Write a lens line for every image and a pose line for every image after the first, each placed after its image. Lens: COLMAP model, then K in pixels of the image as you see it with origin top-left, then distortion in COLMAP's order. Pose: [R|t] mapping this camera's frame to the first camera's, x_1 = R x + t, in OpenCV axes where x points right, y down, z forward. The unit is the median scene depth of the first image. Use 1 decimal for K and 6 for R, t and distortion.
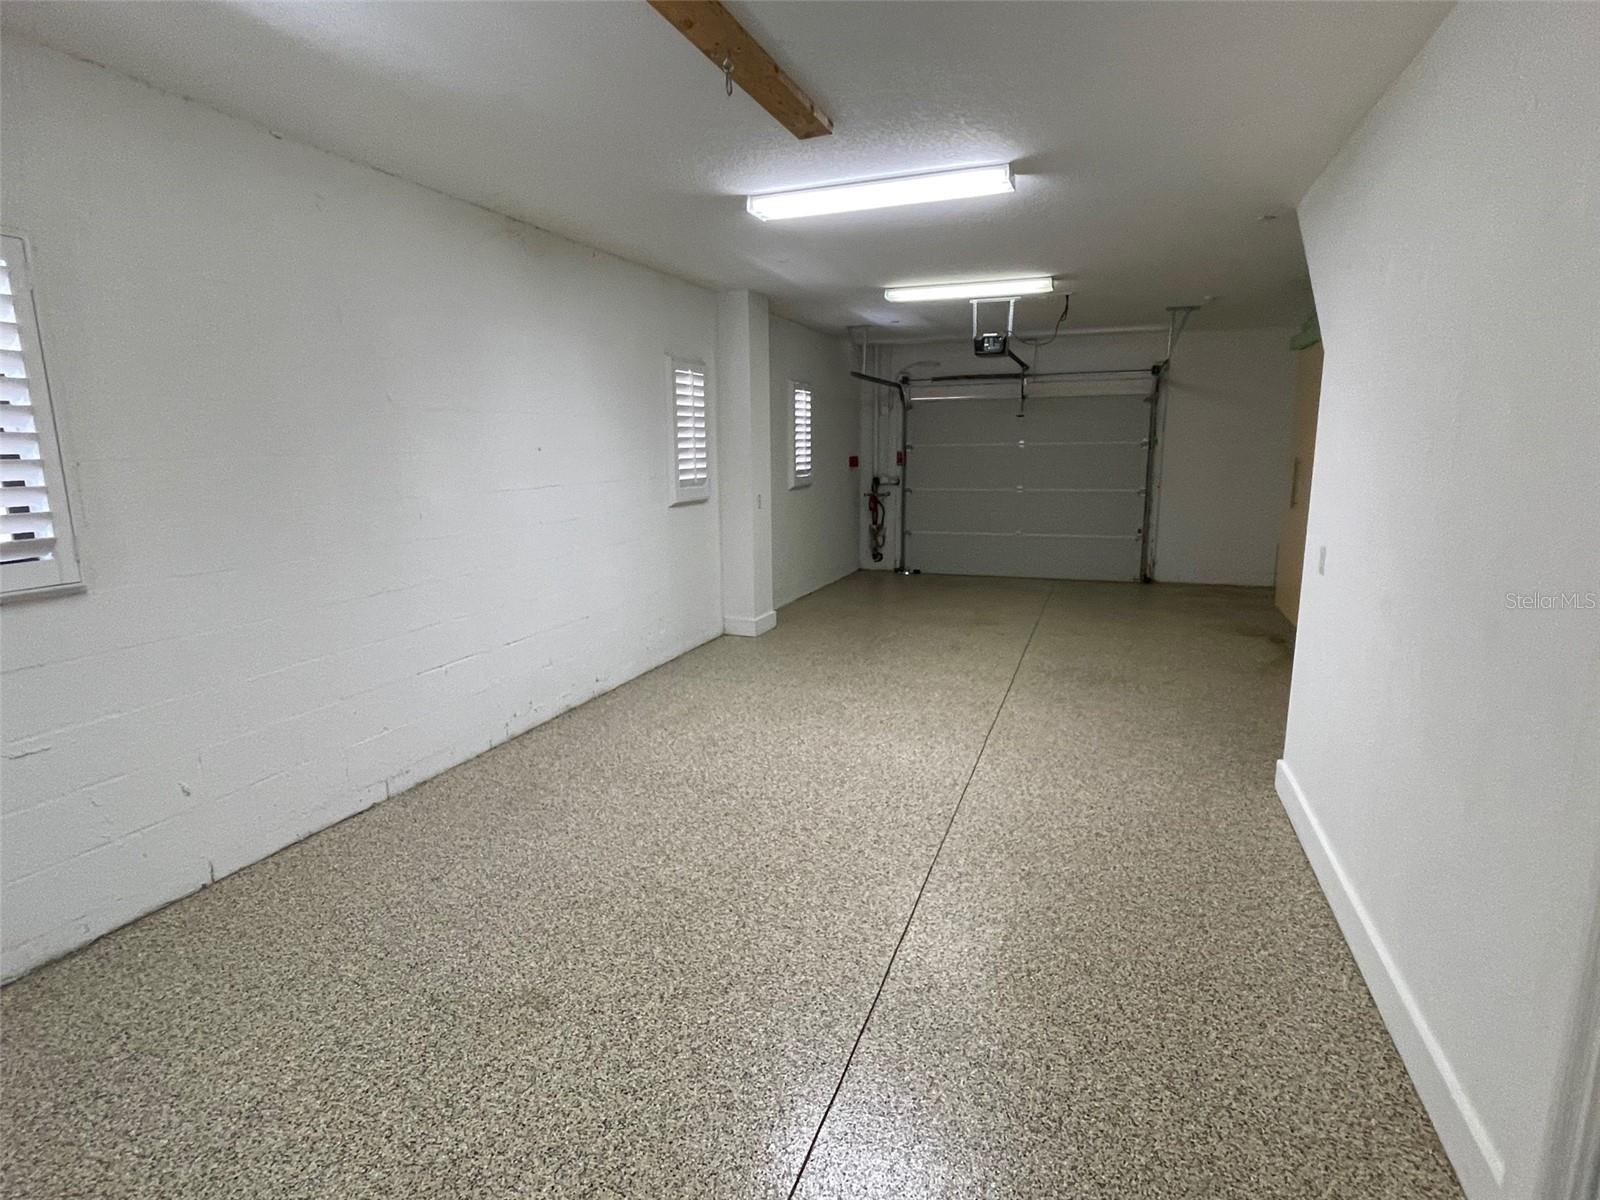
lens RADIAL K [[836.3, 0, 793.2], [0, 836.3, 599.3], [0, 0, 1]] dist [0.007050, -0.001837]
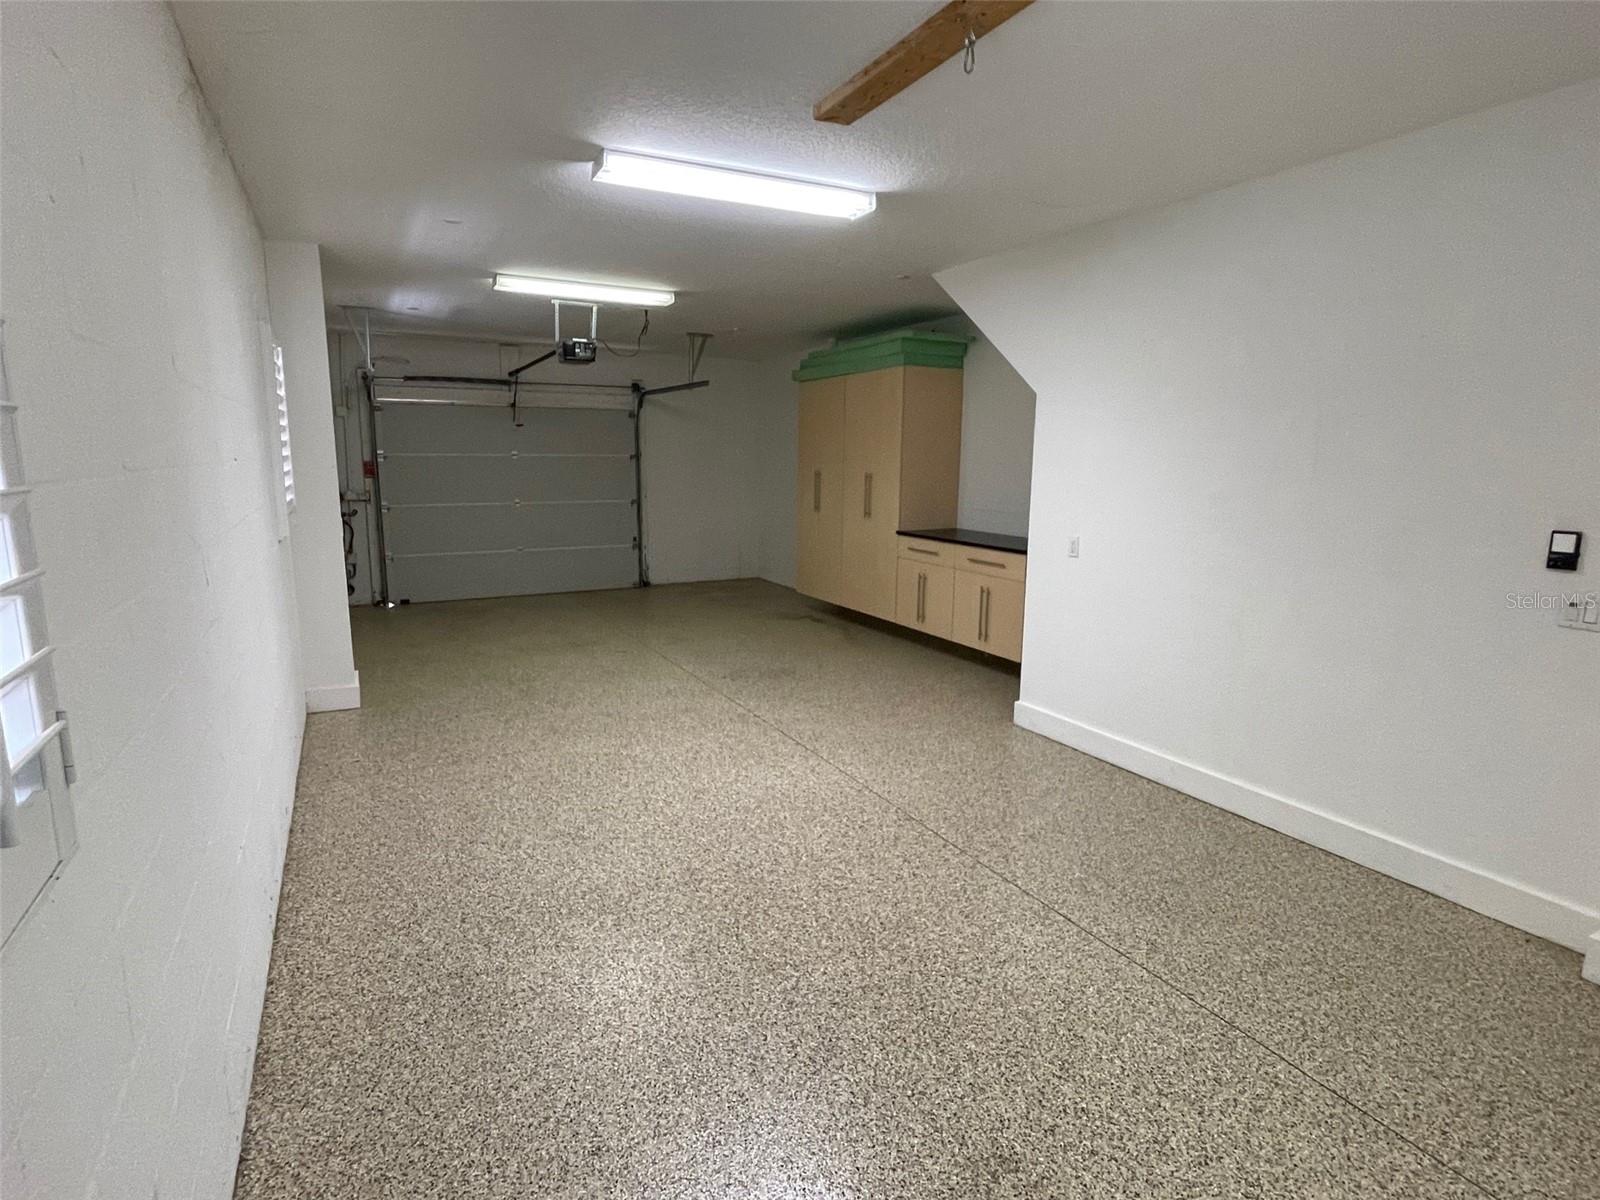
lens RADIAL K [[836.3, 0, 792.2], [0, 836.3, 601.7], [0, 0, 1]] dist [0.007050, -0.001837]
pose [[0.670157, -0.116608, 0.733002, -0.332018], [0.123035, 0.991371, 0.045224, -0.036542], [-0.731951, 0.059878, 0.678722, 0.200980]]
